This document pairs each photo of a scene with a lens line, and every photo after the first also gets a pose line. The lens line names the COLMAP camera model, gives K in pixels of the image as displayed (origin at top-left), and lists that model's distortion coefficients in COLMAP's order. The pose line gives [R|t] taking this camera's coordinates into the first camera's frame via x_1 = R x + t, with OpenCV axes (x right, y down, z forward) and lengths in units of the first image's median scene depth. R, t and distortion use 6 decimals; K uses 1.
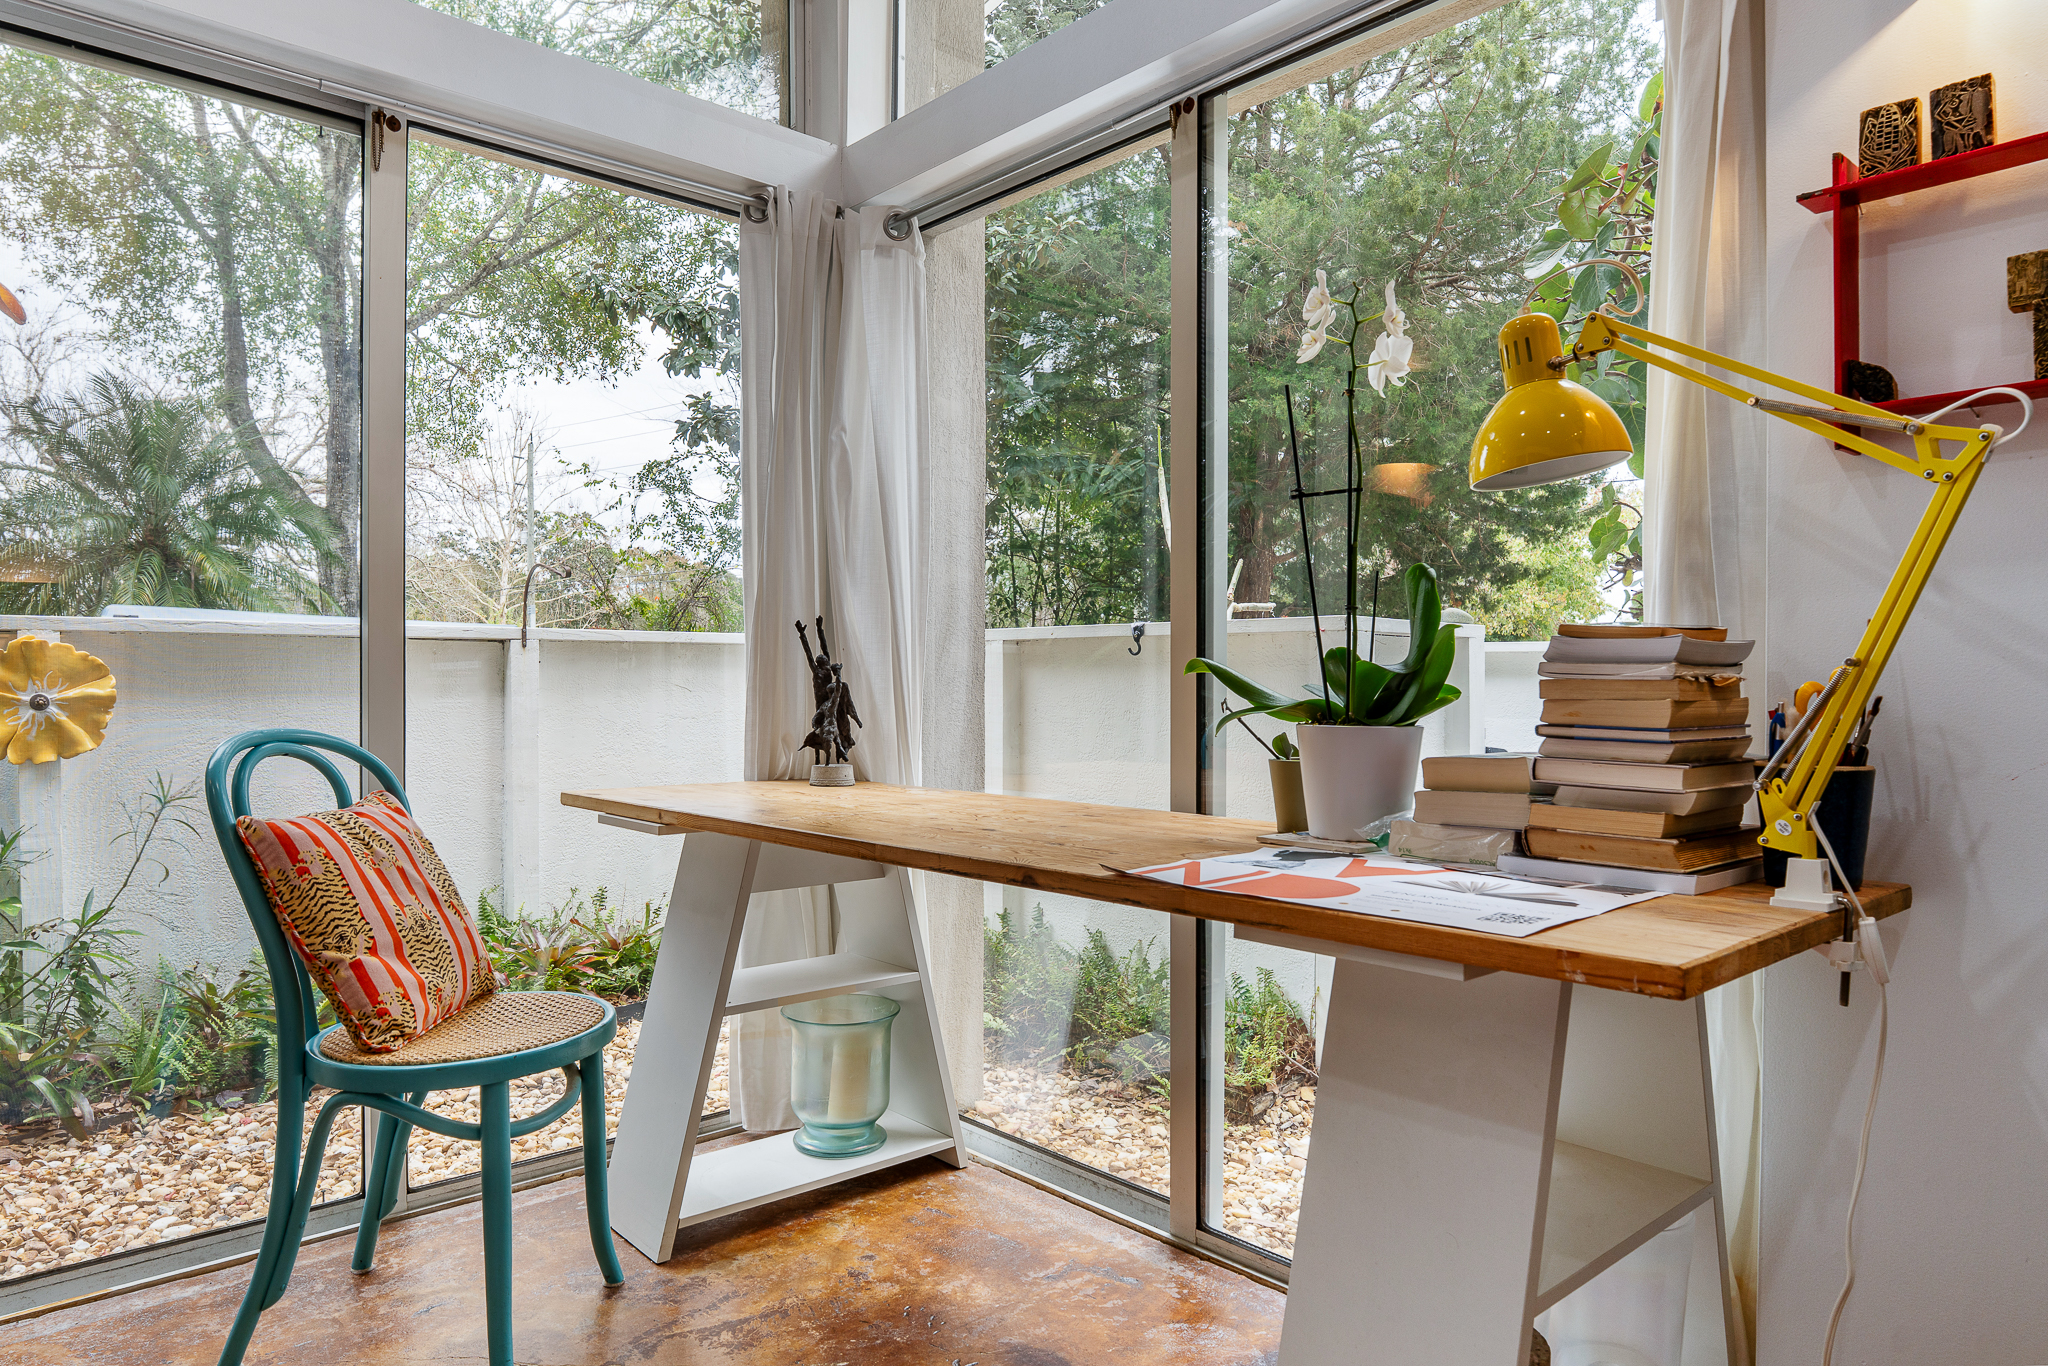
lens RADIAL K [[1267.1, 0, 1009.5], [0, 1267.1, 694.0], [0, 0, 1]] dist [-0.022790, 0.001285]
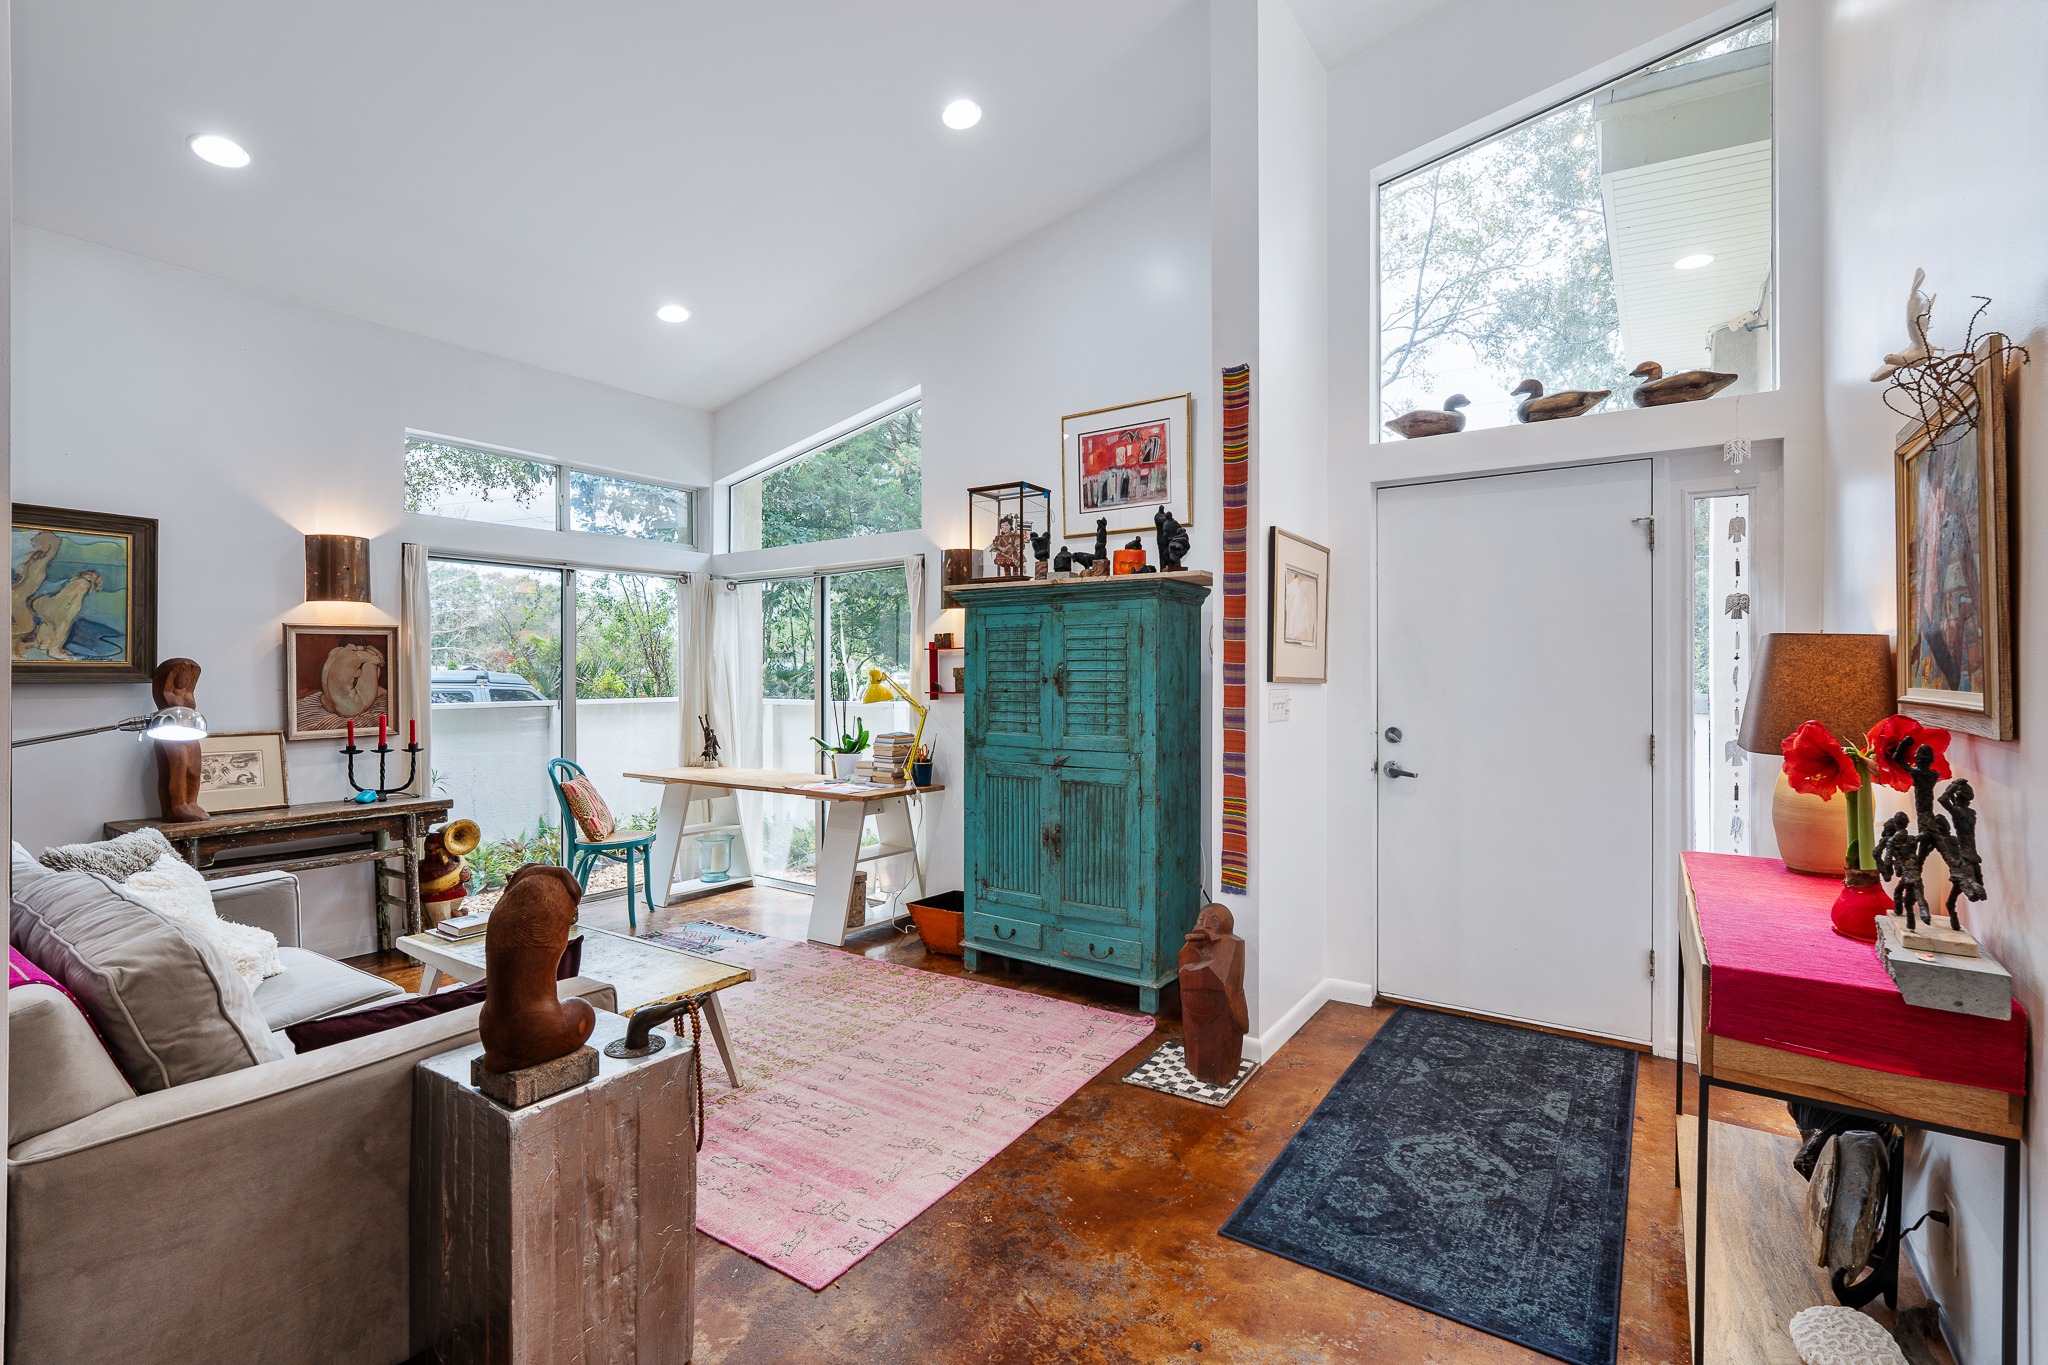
lens RADIAL K [[928.2, 0, 1015.0], [0, 928.2, 675.1], [0, 0, 1]] dist [-0.013053, 0.005604]
pose [[0.973762, -0.005886, 0.227493, 0.070472], [0.007307, 0.999959, -0.005405, -0.135978], [-0.227451, 0.006925, 0.973765, -1.366480]]
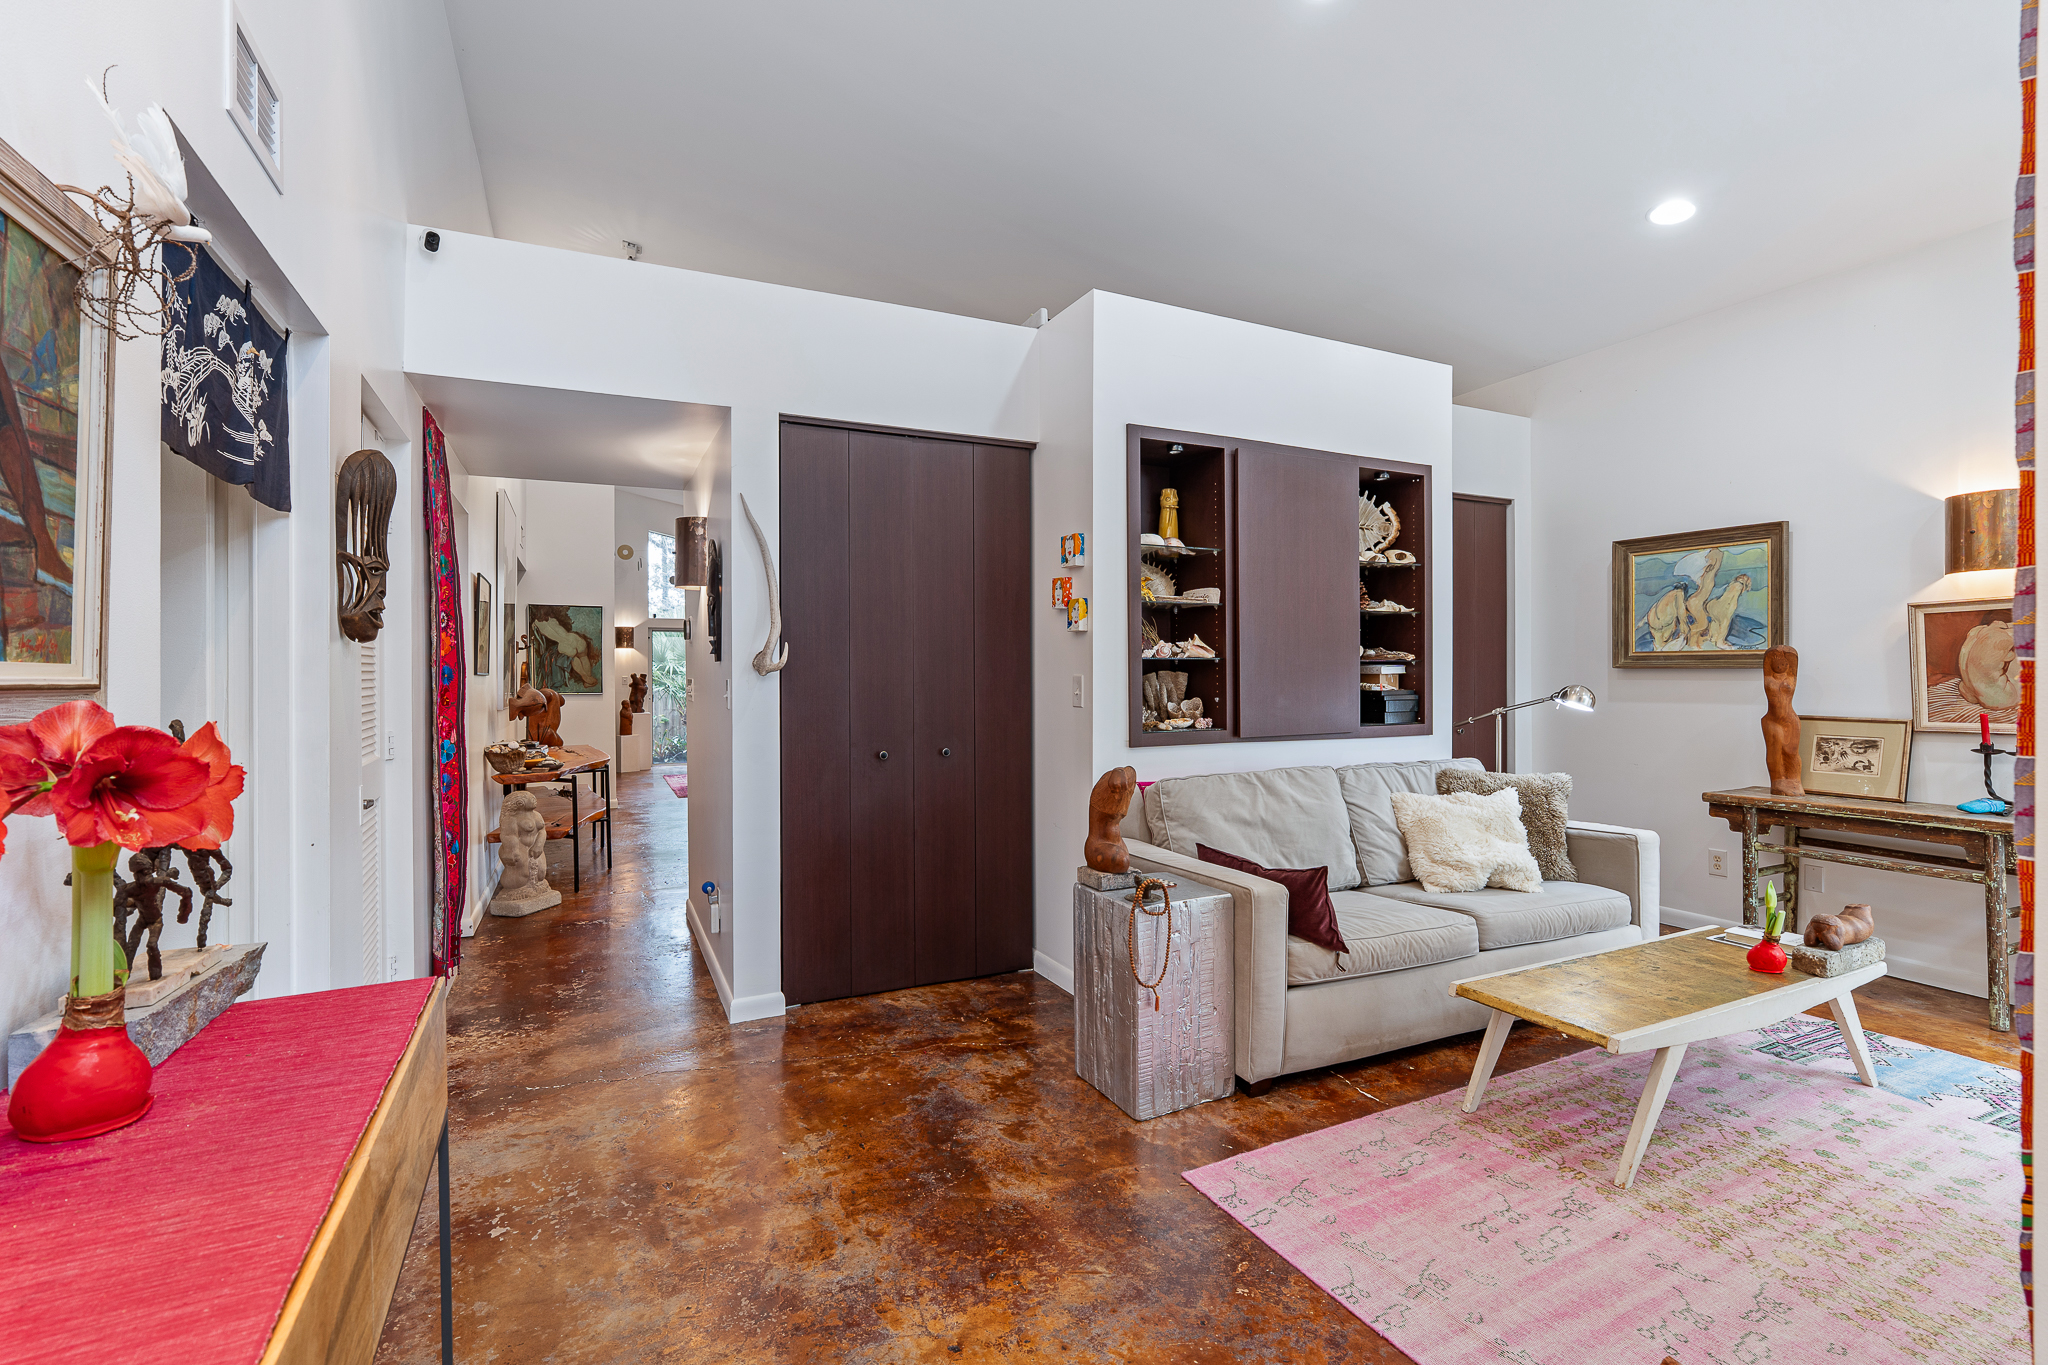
lens RADIAL K [[928.2, 0, 1035.7], [0, 928.2, 671.2], [0, 0, 1]] dist [-0.013053, 0.005604]
pose [[-0.278802, -0.005608, -0.960332, 0.998547], [-0.006428, 0.999971, -0.003973, -0.120702], [0.960327, 0.005066, -0.278830, -0.466060]]
